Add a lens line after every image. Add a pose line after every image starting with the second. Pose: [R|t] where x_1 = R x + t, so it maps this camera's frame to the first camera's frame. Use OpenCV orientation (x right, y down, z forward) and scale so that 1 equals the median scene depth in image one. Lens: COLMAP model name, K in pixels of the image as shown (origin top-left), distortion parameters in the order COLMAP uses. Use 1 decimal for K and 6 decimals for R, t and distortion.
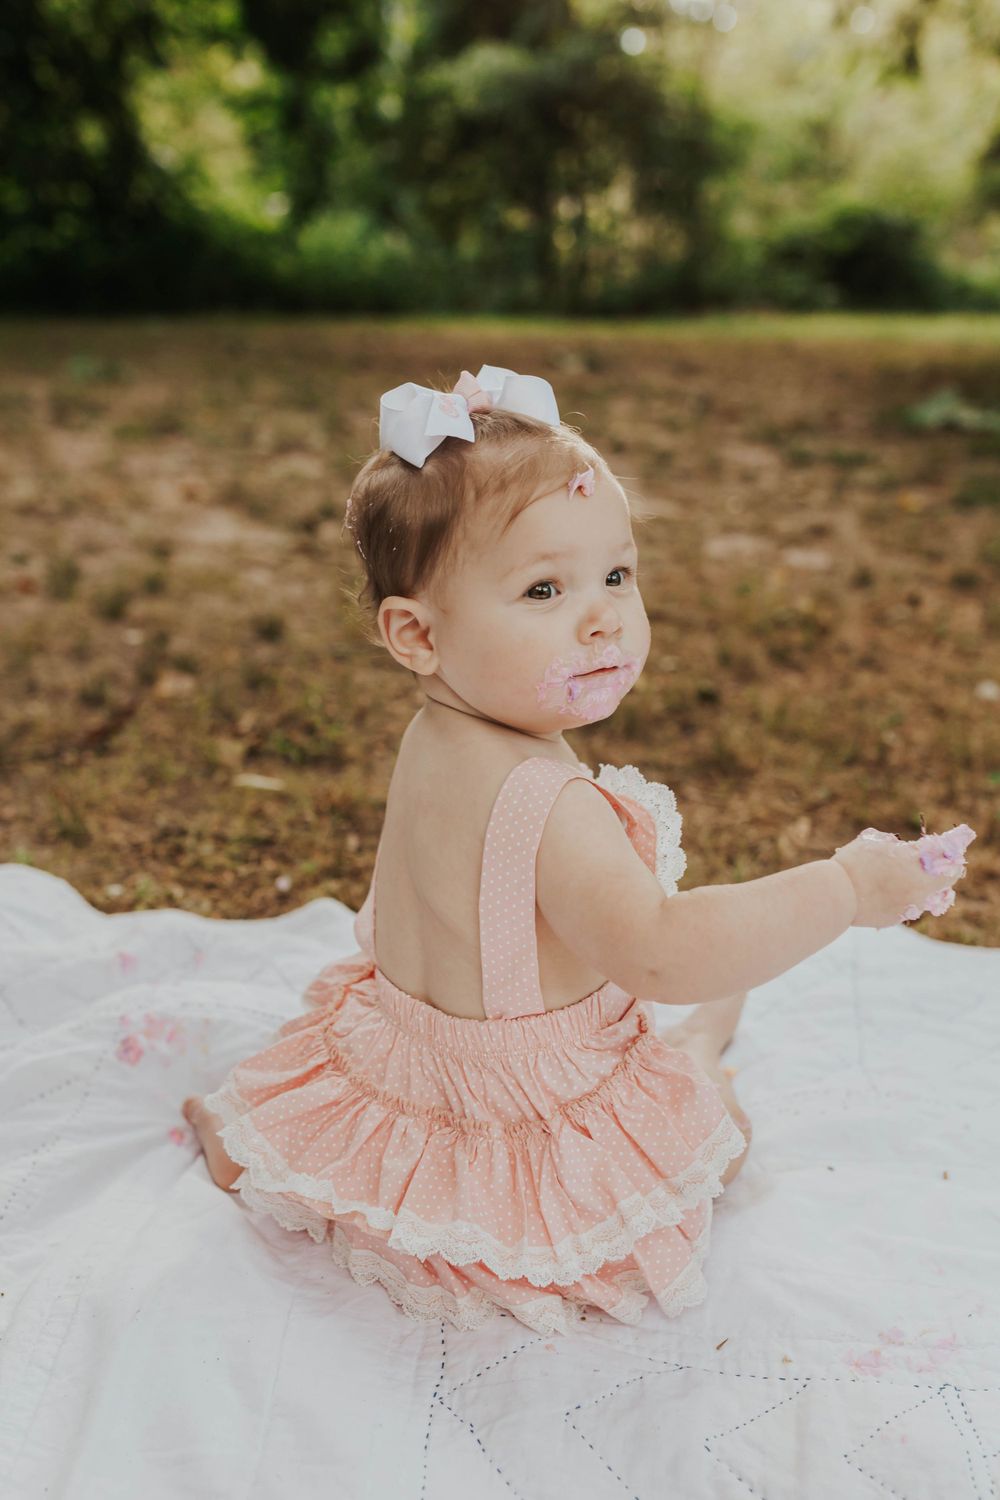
lens RADIAL K [[1605.8, 0, 500.0], [0, 1605.8, 750.0], [0, 0, 1]] dist [0.006795, 0.016916]
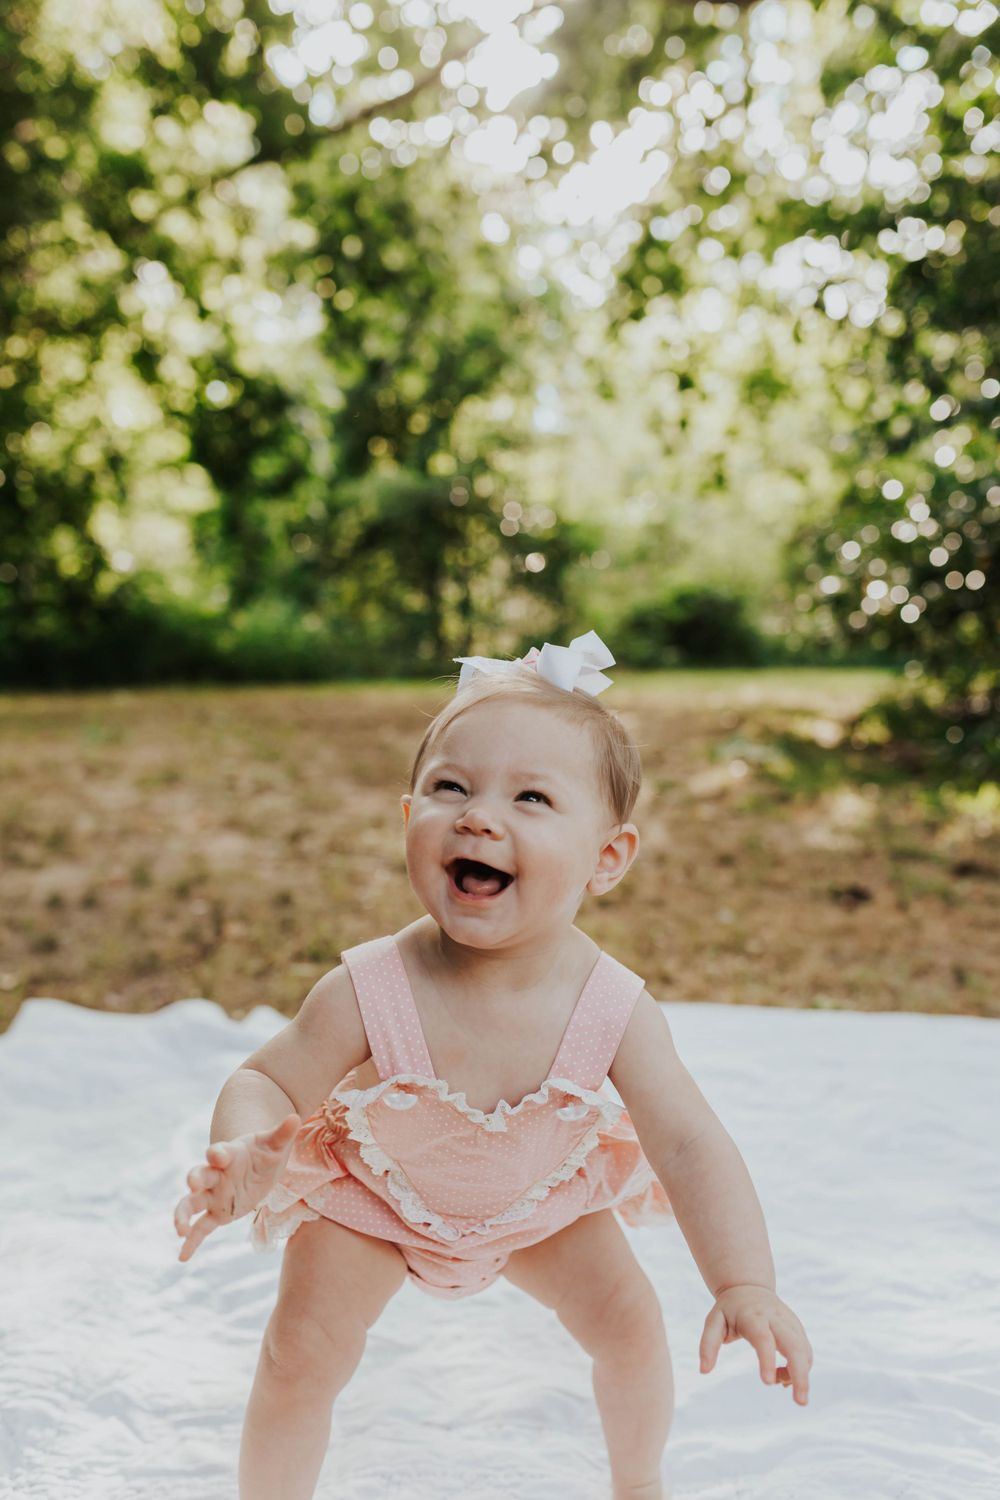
lens RADIAL K [[1605.8, 0, 500.0], [0, 1605.8, 750.0], [0, 0, 1]] dist [0.006795, 0.016916]
pose [[0.997396, -0.028157, 0.066400, -0.009675], [0.041319, 0.977667, -0.206059, 0.035134], [-0.059115, 0.208266, 0.976284, -0.179731]]
